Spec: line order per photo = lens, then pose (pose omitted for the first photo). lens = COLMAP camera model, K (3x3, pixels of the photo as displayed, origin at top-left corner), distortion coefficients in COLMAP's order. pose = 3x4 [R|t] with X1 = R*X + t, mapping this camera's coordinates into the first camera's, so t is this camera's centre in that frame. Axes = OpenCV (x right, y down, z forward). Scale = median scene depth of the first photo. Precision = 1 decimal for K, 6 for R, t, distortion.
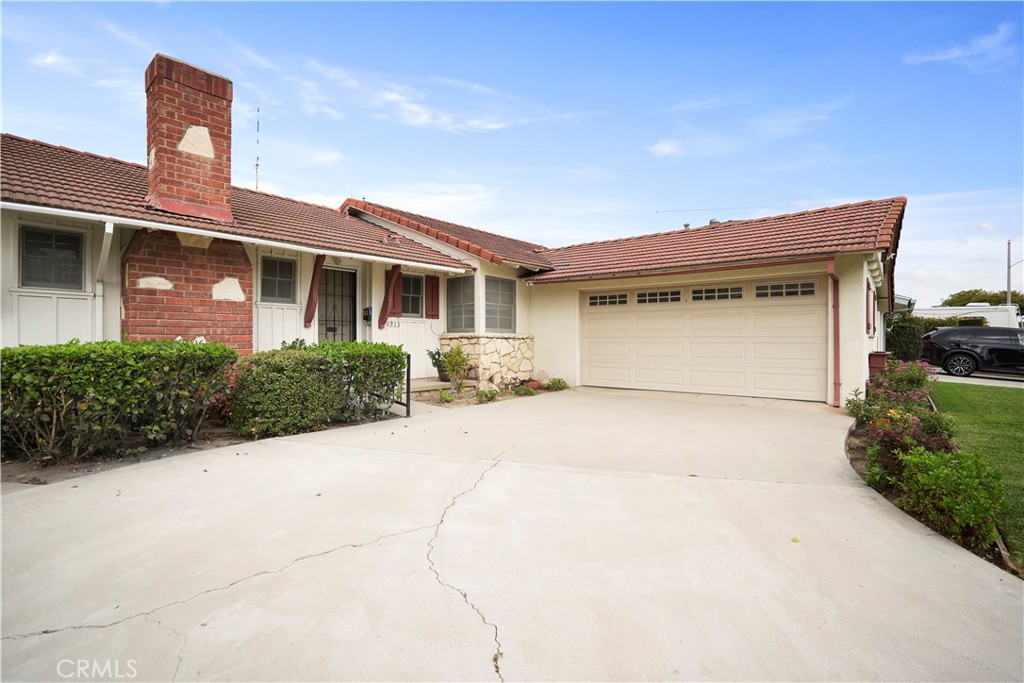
lens RADIAL K [[467.7, 0, 512.5], [0, 467.7, 337.7], [0, 0, 1]] dist [-0.023880, 0.000572]
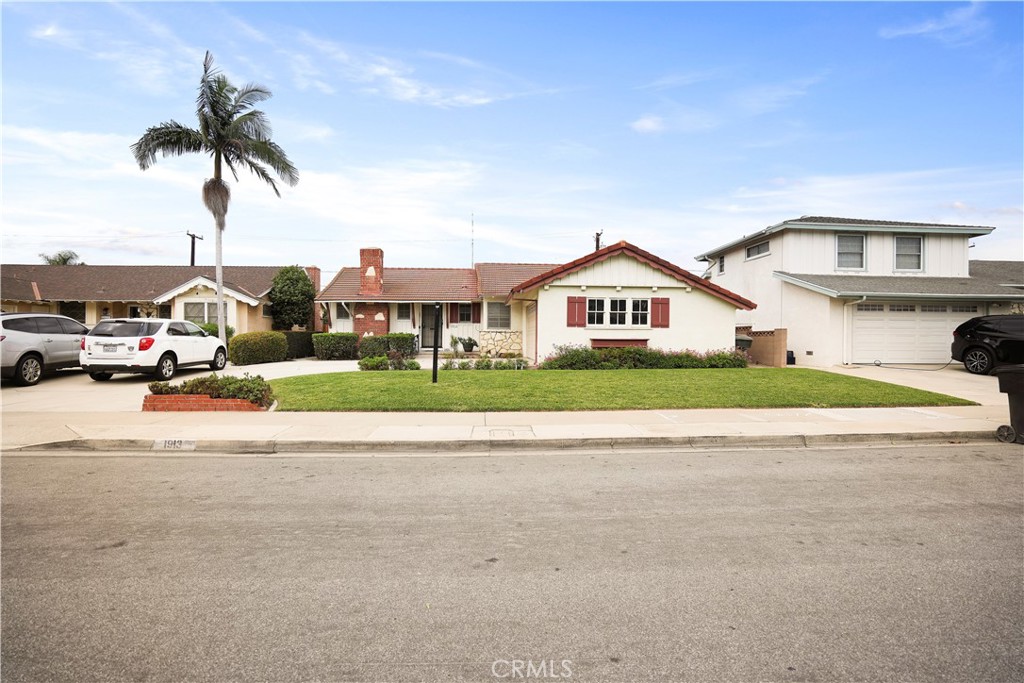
lens RADIAL K [[467.7, 0, 512.5], [0, 467.7, 337.7], [0, 0, 1]] dist [-0.023880, 0.000572]
pose [[0.692551, 0.000135, -0.721369, 1.826317], [-0.000254, 1.000000, -0.000056, 0.030794], [0.721369, 0.000222, 0.692551, -0.425610]]
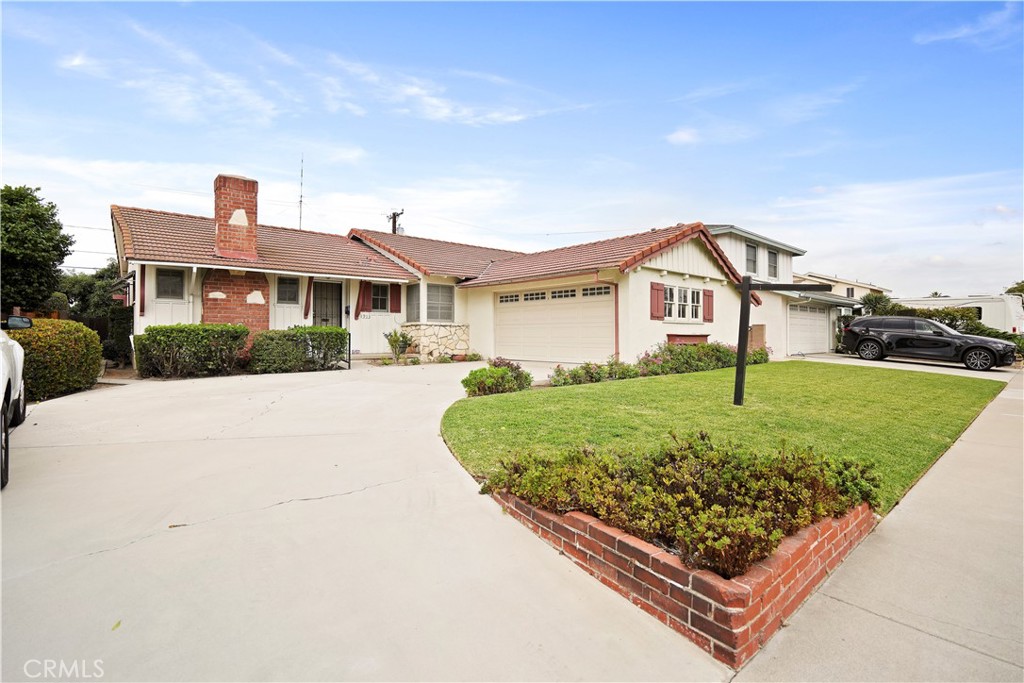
lens RADIAL K [[481.6, 0, 511.0], [0, 481.6, 326.8], [0, 0, 1]] dist [-0.025284, -0.000041]
pose [[0.987627, -0.002909, -0.156796, 0.532231], [0.001156, 0.999936, -0.011270, 0.026375], [0.156819, 0.010950, 0.987567, -0.548832]]
